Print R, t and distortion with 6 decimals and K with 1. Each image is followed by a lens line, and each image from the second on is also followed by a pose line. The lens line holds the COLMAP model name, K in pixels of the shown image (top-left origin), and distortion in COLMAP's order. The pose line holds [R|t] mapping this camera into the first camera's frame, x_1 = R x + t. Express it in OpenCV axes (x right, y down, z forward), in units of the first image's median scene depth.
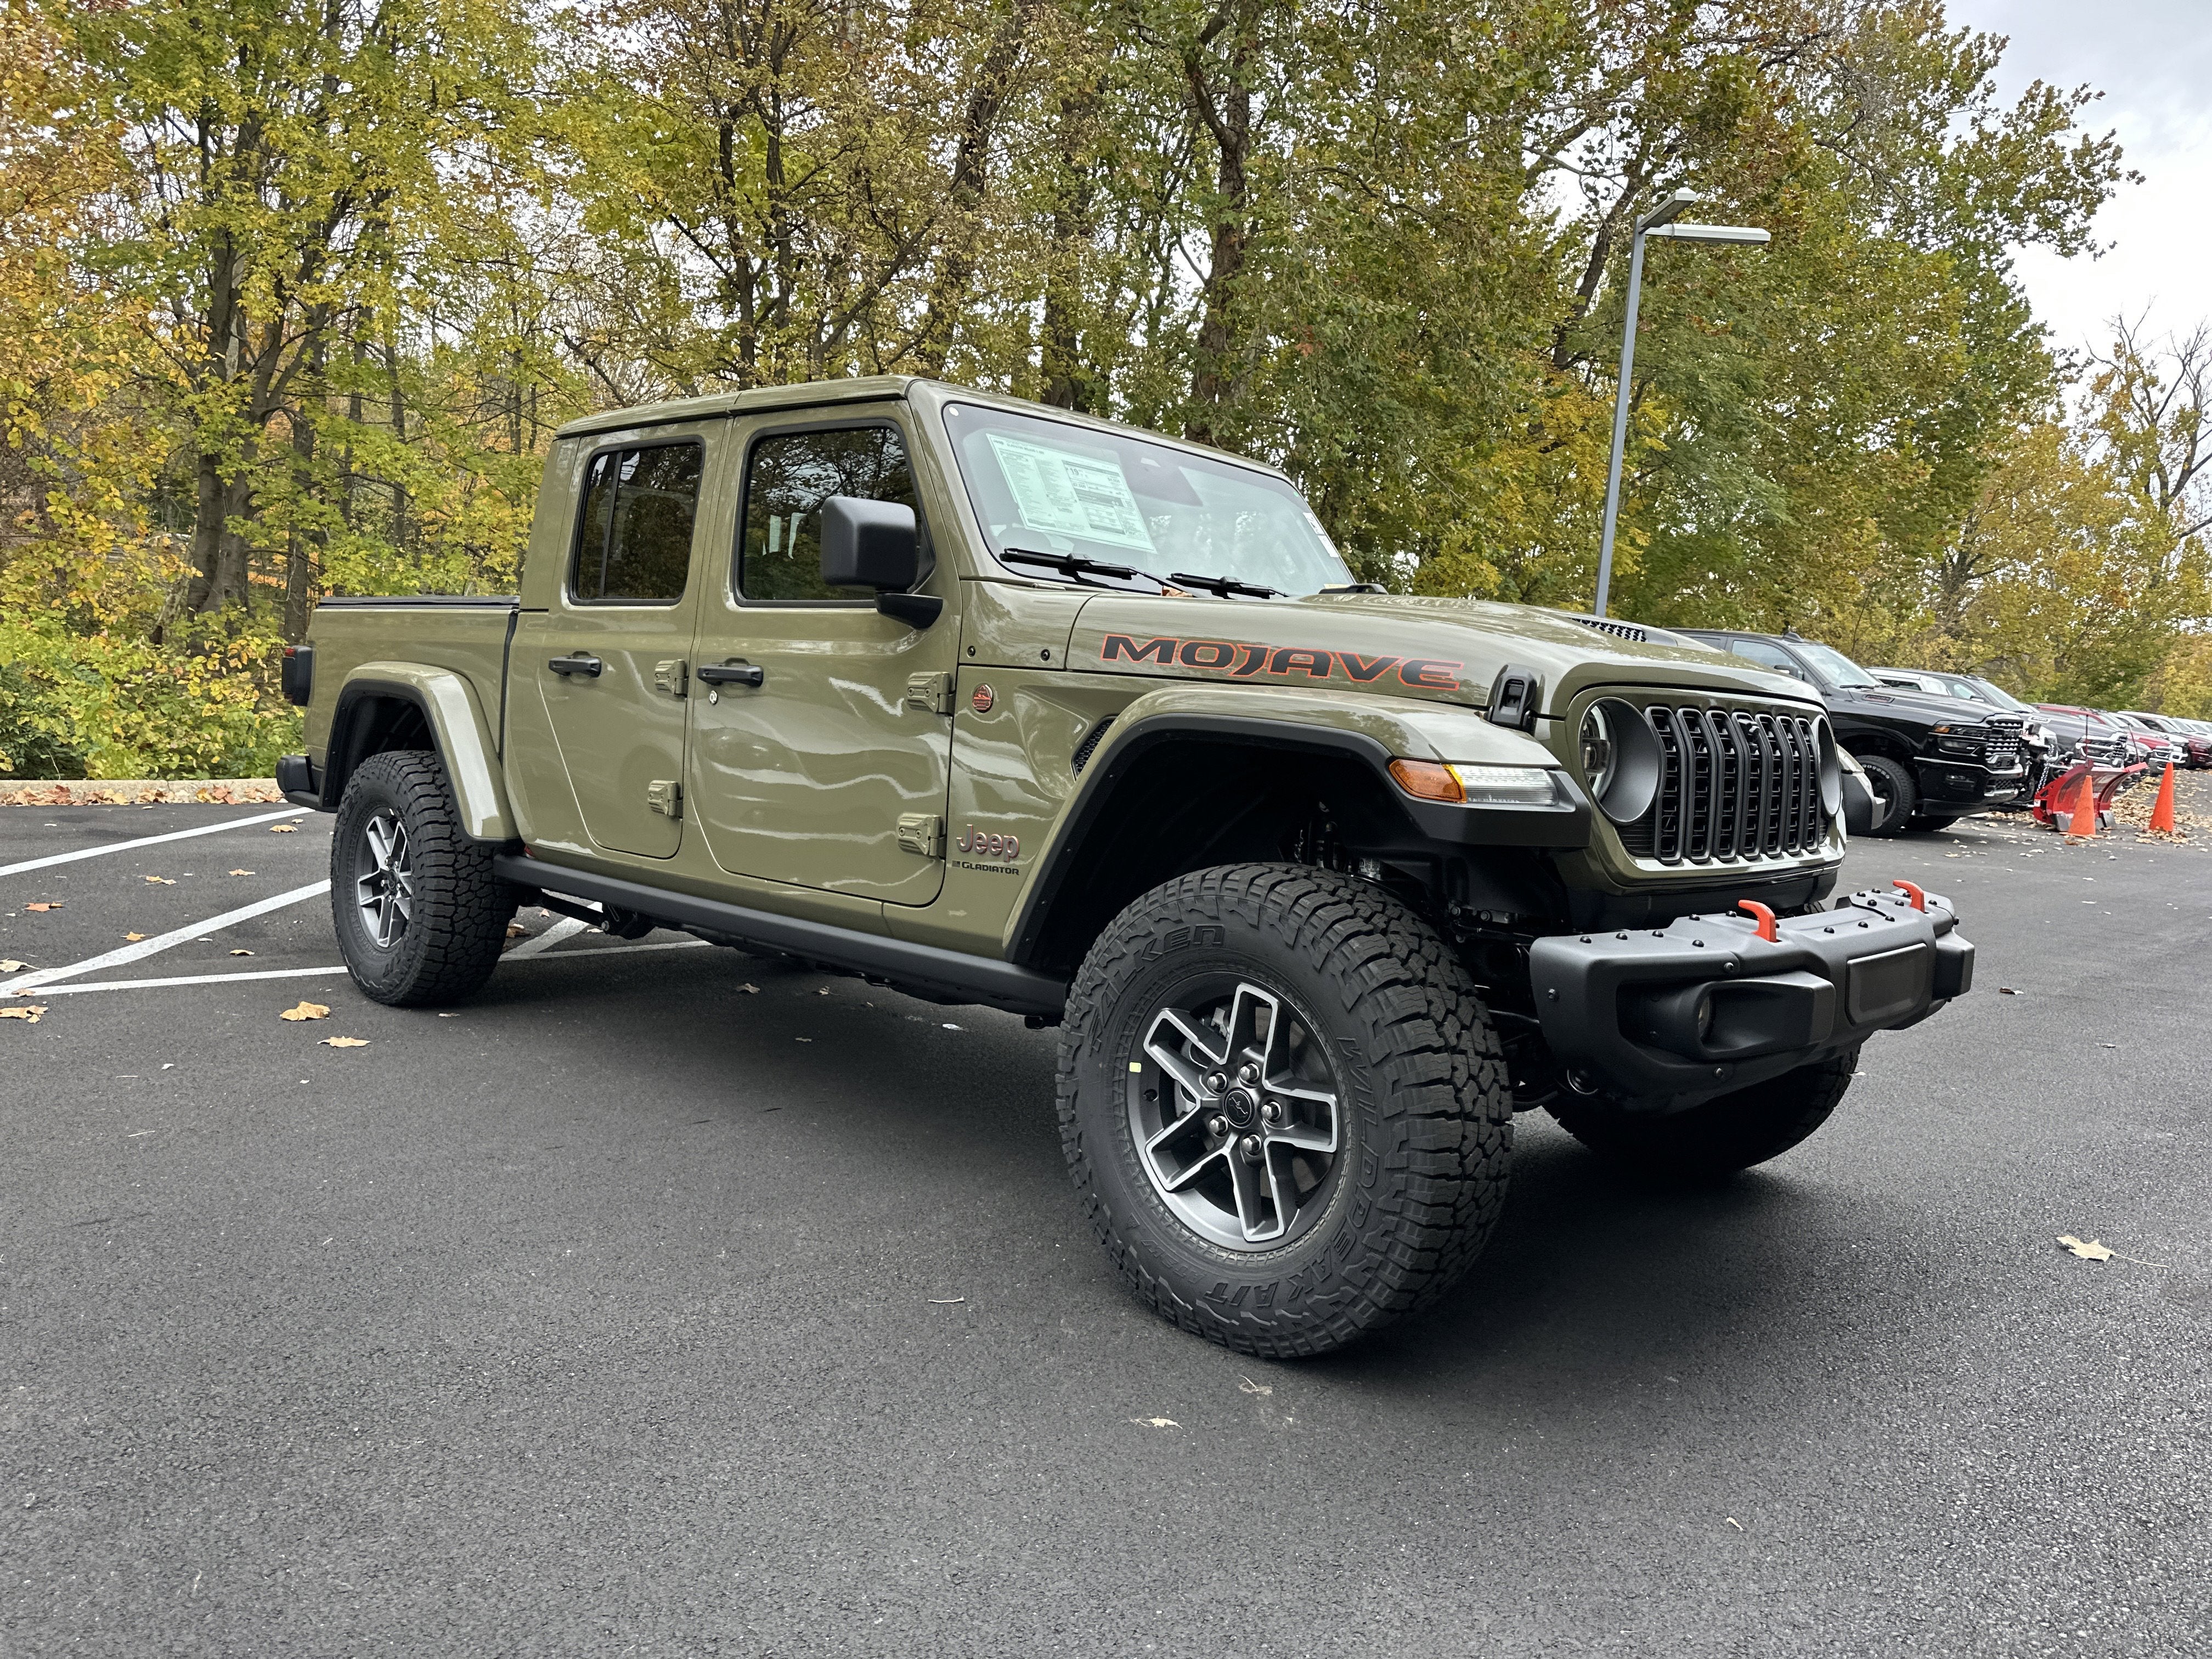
lens RADIAL K [[1565.0, 0, 1106.0], [0, 1565.0, 829.5], [0, 0, 1]] dist [0.031618, -0.028437]
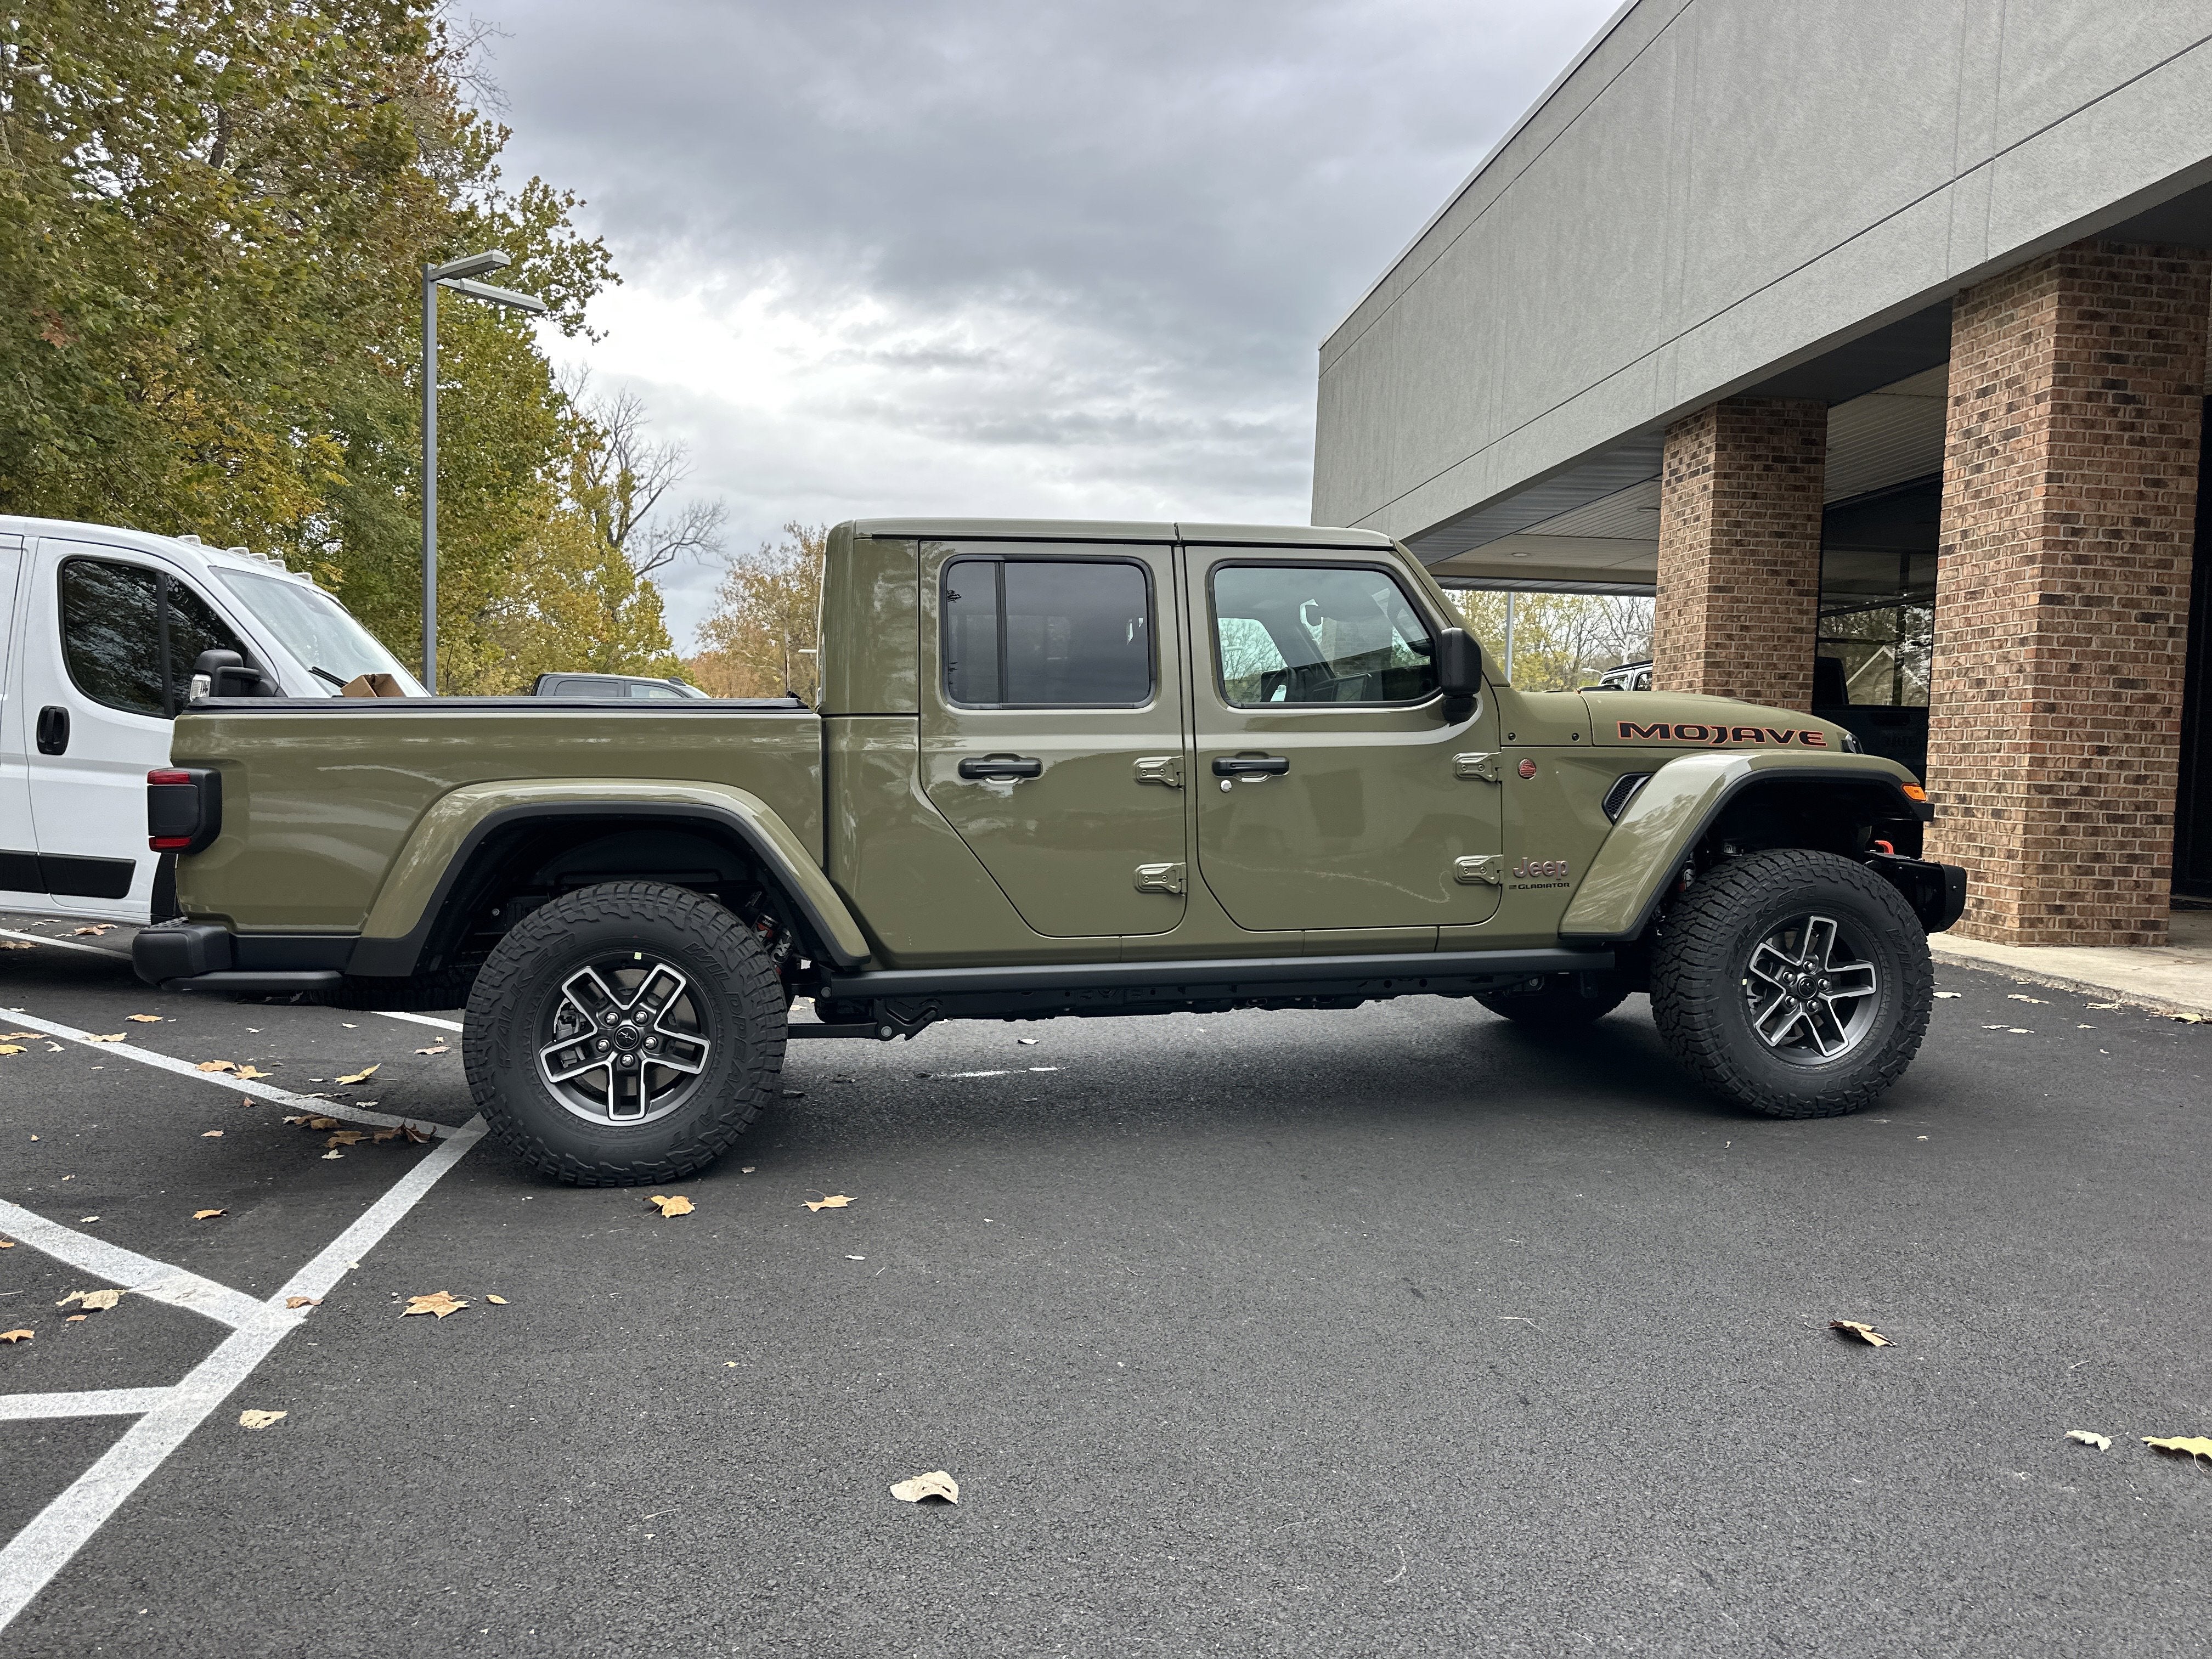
lens RADIAL K [[1547.3, 0, 1095.4], [0, 1547.3, 858.6], [0, 0, 1]] dist [0.056213, -0.057500]
pose [[0.595139, -0.109870, 0.796077, -1.034428], [0.108660, 0.992514, 0.055748, -0.088475], [-0.796243, 0.053324, 0.602622, 0.326404]]
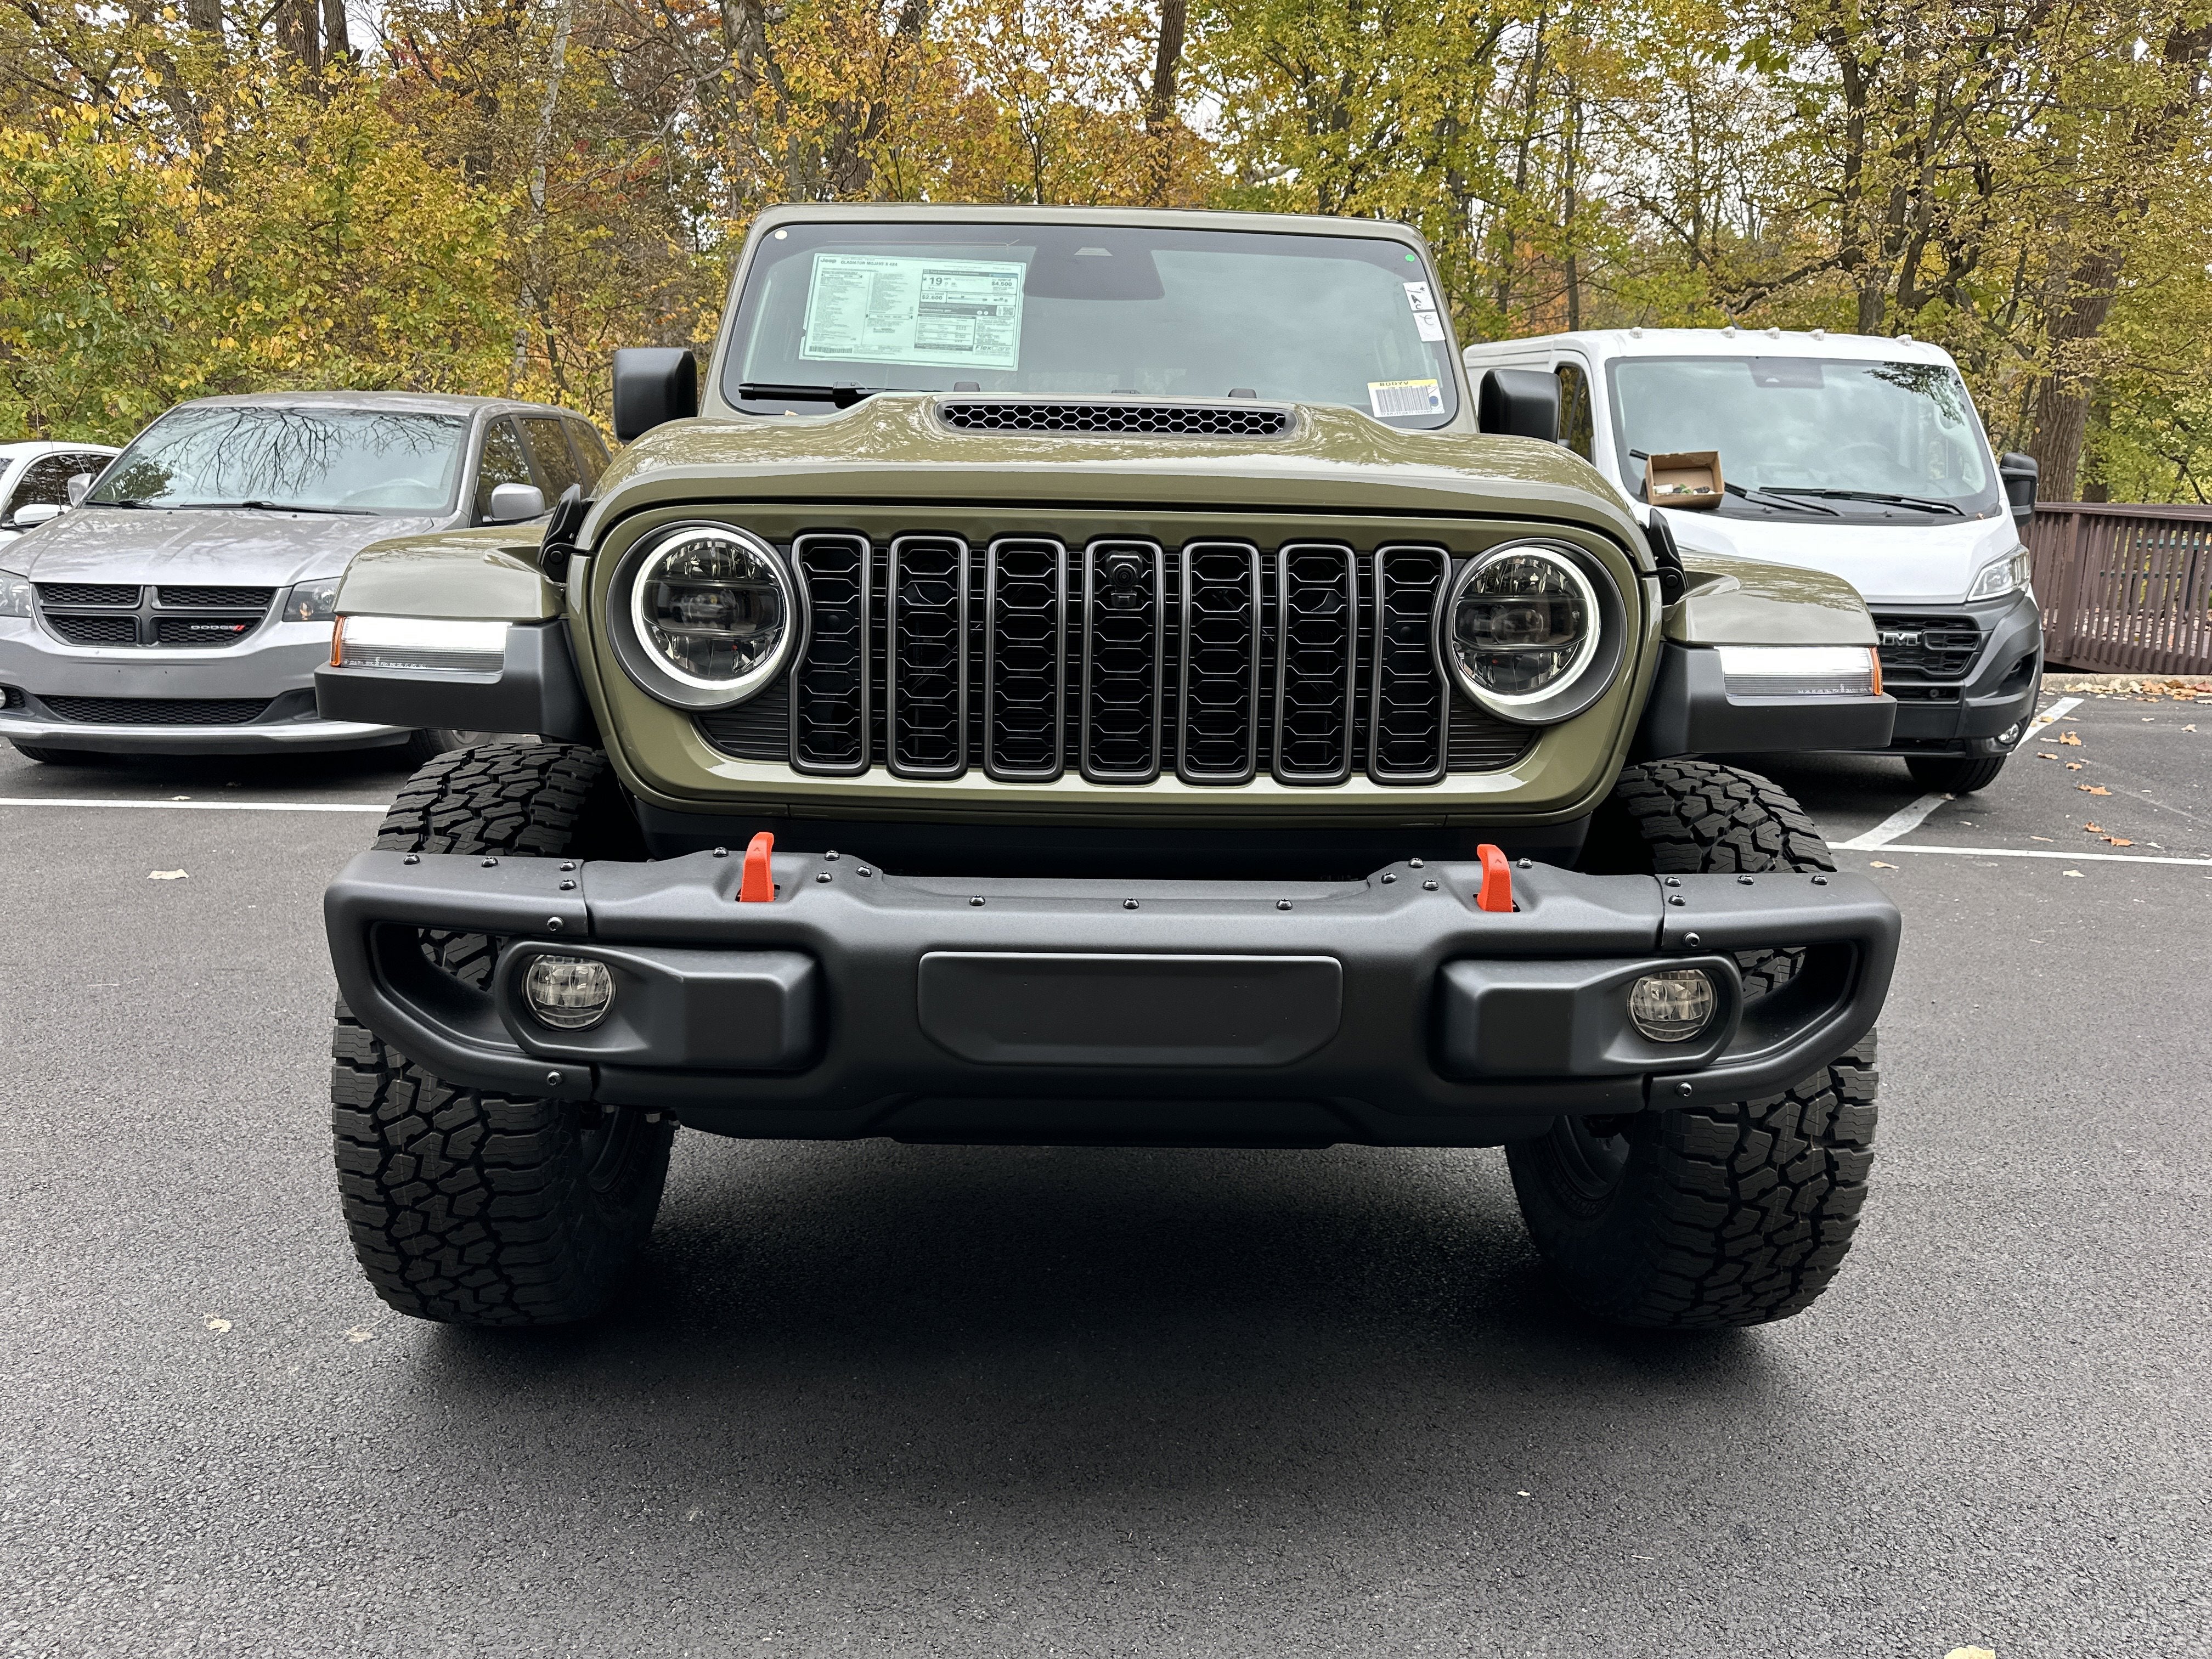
lens RADIAL K [[1565.0, 0, 1106.0], [0, 1565.0, 829.5], [0, 0, 1]] dist [0.031618, -0.028437]
pose [[0.712726, 0.085031, -0.696269, 0.527114], [-0.036540, 0.995778, 0.084204, -0.007970], [0.700490, -0.034573, 0.712824, 0.362995]]
